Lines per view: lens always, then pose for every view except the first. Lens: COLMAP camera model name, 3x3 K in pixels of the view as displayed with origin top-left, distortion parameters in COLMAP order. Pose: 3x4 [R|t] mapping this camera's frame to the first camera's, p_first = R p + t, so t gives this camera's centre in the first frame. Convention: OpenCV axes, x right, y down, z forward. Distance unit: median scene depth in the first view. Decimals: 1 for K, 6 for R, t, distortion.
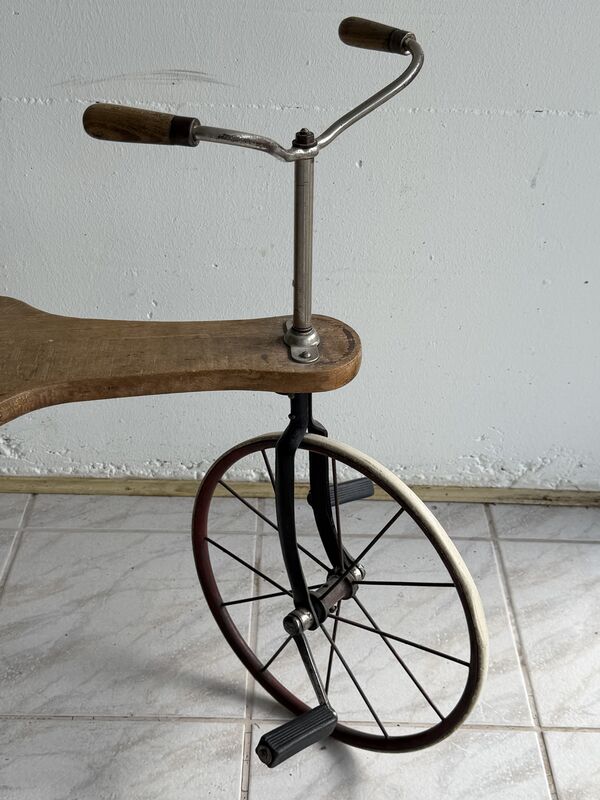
lens RADIAL K [[1067.1, 0, 301.0], [0, 1067.1, 404.2], [0, 0, 1]] dist [0.184190, -0.376312]
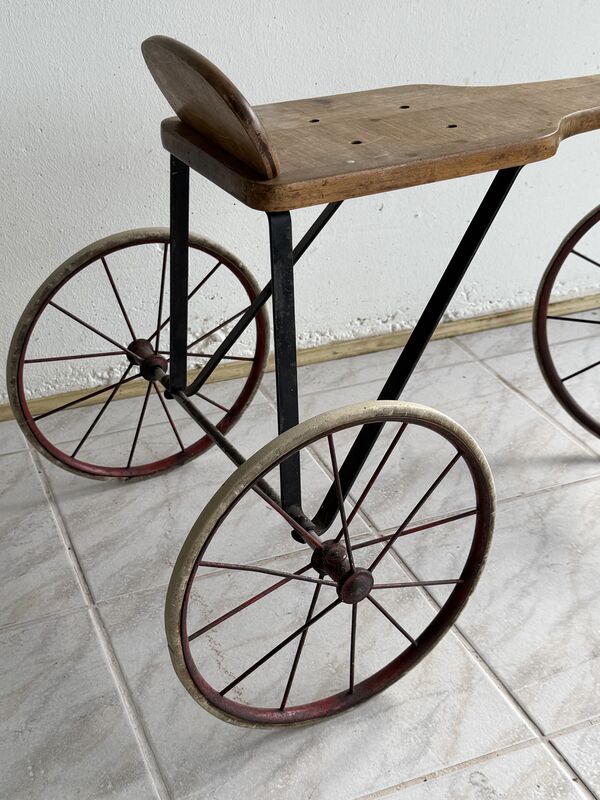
lens RADIAL K [[1062.3, 0, 288.7], [0, 1062.3, 396.3], [0, 0, 1]] dist [0.181049, -0.284931]
pose [[0.921734, -0.209602, 0.326302, -0.663702], [0.227260, 0.973694, -0.016504, 0.153586], [-0.314259, 0.089368, 0.945121, 0.069211]]
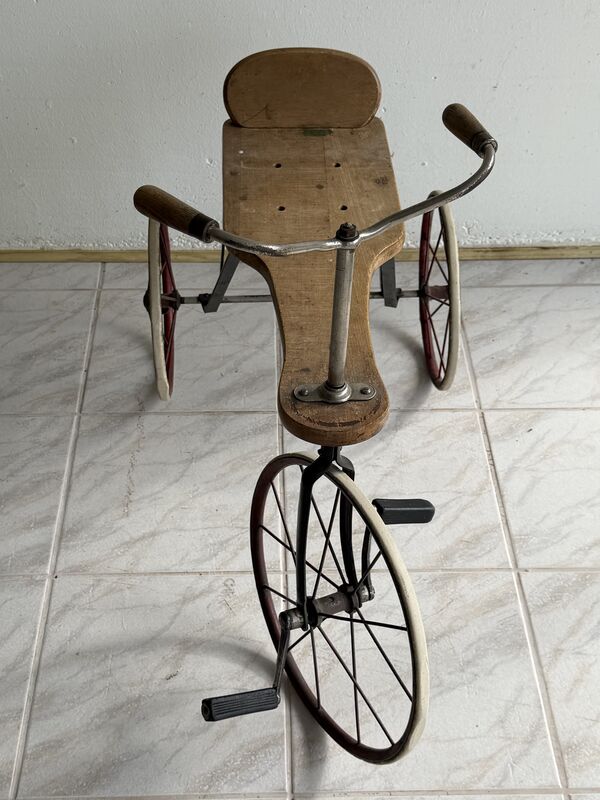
lens RADIAL K [[1062.3, 0, 288.7], [0, 1062.3, 396.3], [0, 0, 1]] dist [0.181049, -0.284931]
pose [[0.999399, -0.033577, 0.008669, -0.303912], [0.031326, 0.981351, 0.189653, -0.004733], [-0.014875, -0.189267, 0.981813, -0.383561]]
